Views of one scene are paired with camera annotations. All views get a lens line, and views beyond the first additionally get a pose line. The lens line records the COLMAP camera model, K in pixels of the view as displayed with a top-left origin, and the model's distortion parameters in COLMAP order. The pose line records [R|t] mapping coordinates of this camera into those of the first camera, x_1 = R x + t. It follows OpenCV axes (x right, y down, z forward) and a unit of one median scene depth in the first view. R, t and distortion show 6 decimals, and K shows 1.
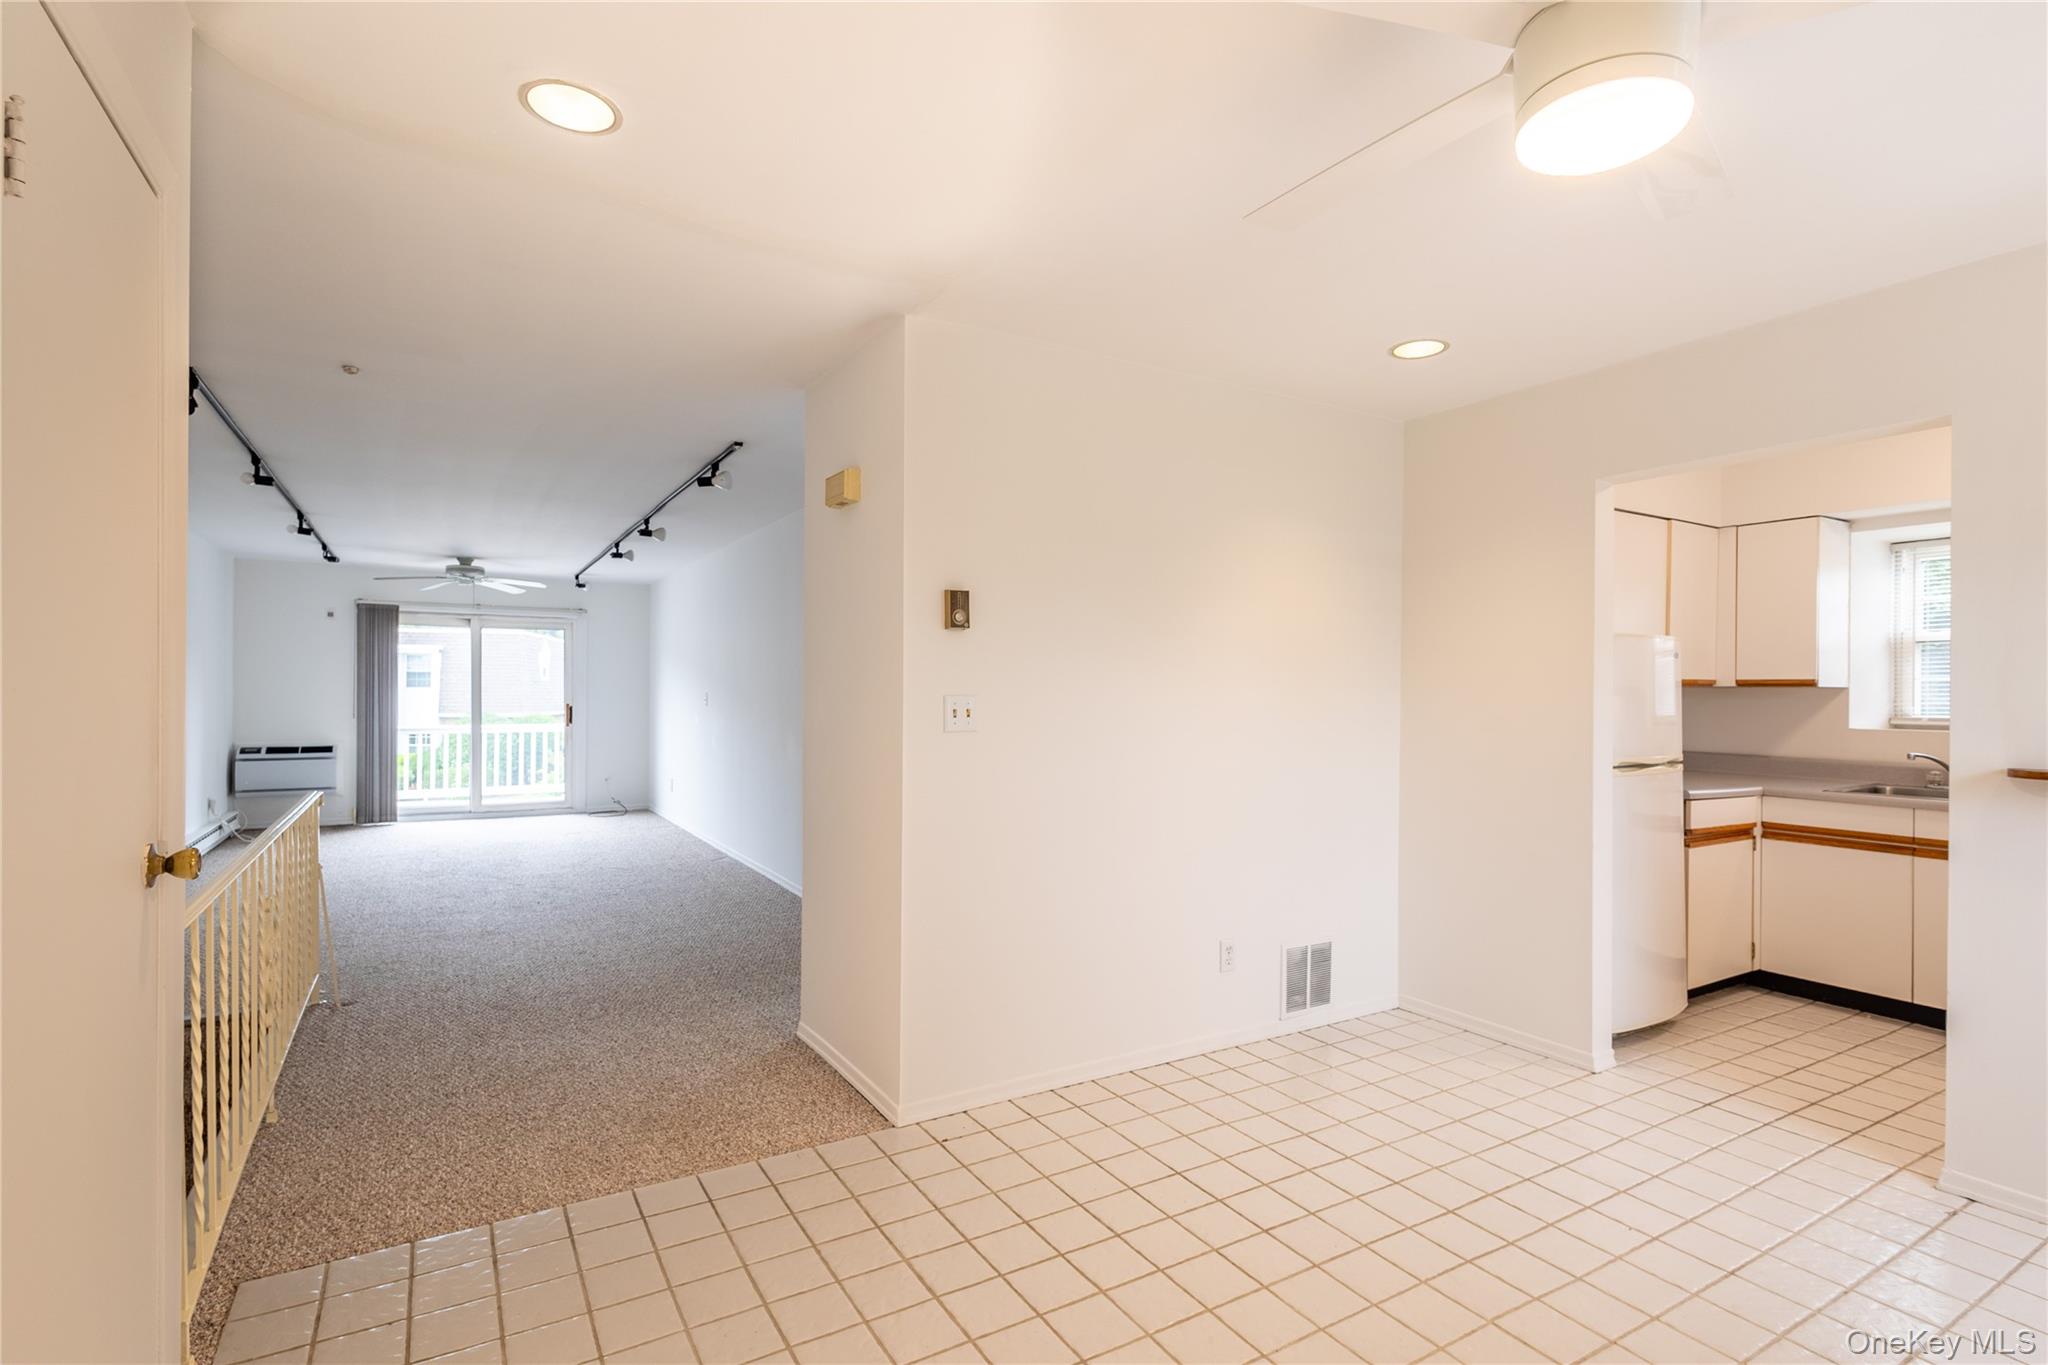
lens RADIAL K [[958.8, 0, 967.5], [0, 958.8, 703.8], [0, 0, 1]] dist [0.013466, -0.005249]
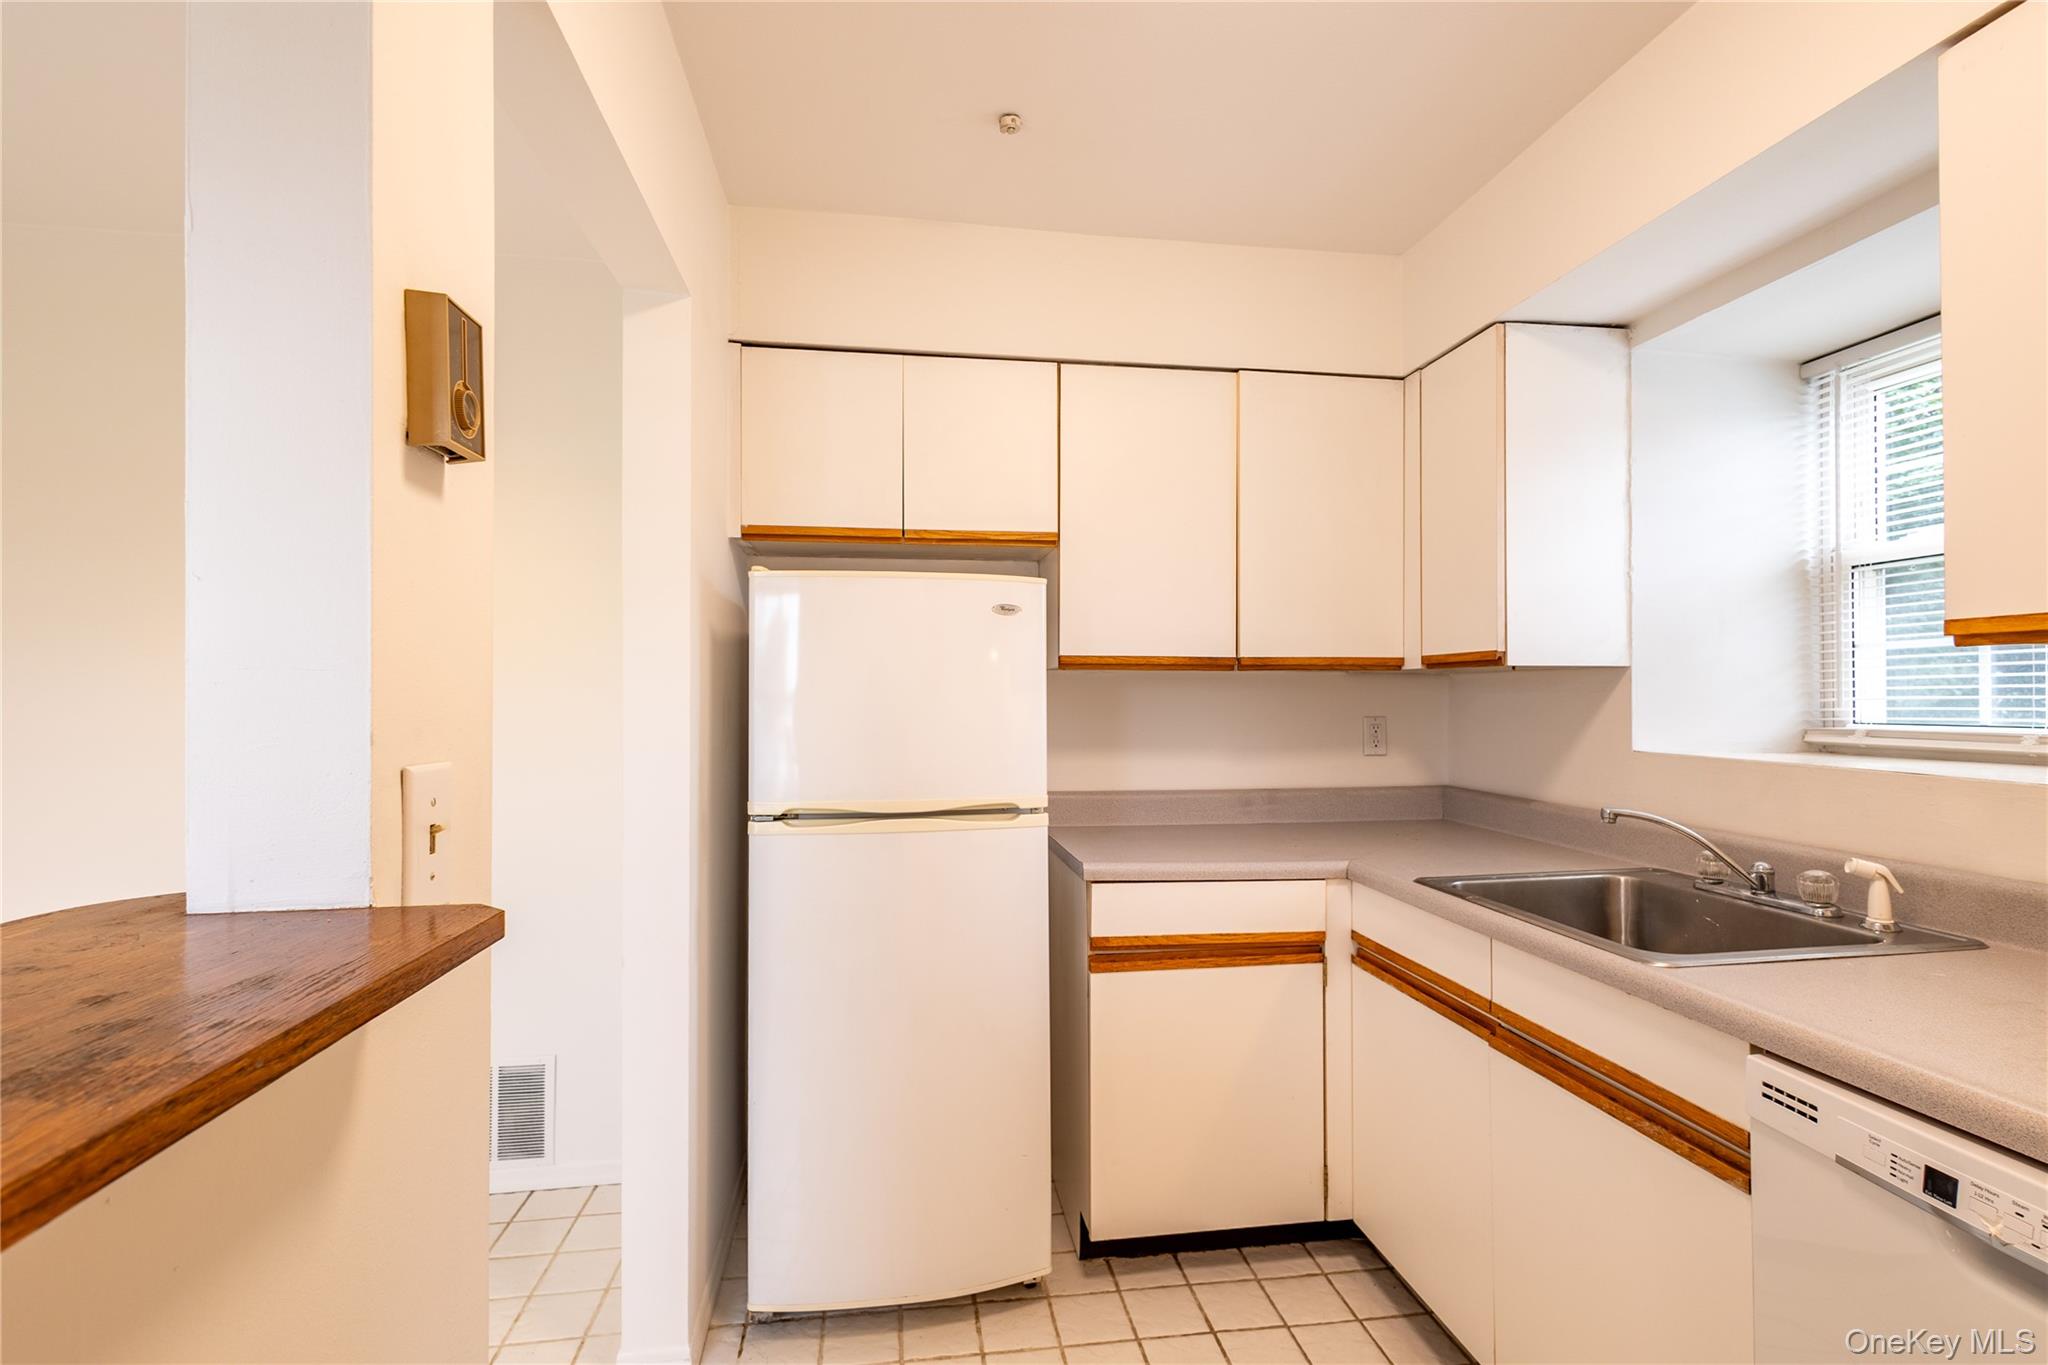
lens RADIAL K [[913.6, 0, 1024.0], [0, 913.6, 682.5], [0, 0, 1]] dist [0.000160, 0.000006]
pose [[0.931757, -0.008833, -0.362975, 0.820355], [0.003206, 0.999865, -0.016103, -0.002327], [0.363068, 0.013840, 0.931660, 0.474207]]
